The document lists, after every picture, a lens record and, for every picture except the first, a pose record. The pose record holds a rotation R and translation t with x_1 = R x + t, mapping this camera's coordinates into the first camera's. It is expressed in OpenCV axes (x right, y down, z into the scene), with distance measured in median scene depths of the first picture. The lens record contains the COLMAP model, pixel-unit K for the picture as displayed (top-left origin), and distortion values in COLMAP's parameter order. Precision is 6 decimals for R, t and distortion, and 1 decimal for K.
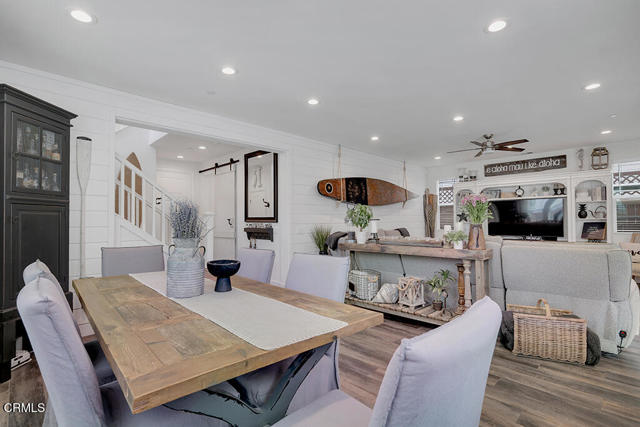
lens RADIAL K [[306.2, 0, 318.6], [0, 306.2, 219.5], [0, 0, 1]] dist [0.000616, 0.000397]
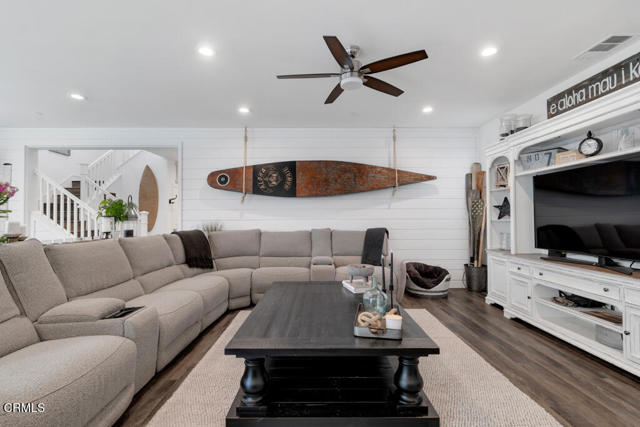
lens RADIAL K [[306.2, 0, 318.6], [0, 306.2, 219.5], [0, 0, 1]] dist [0.000616, 0.000397]
pose [[0.740921, -0.005160, -0.671572, 0.715087], [0.006809, 0.999977, -0.000171, 0.009743], [0.671558, -0.004447, 0.740939, 0.481367]]
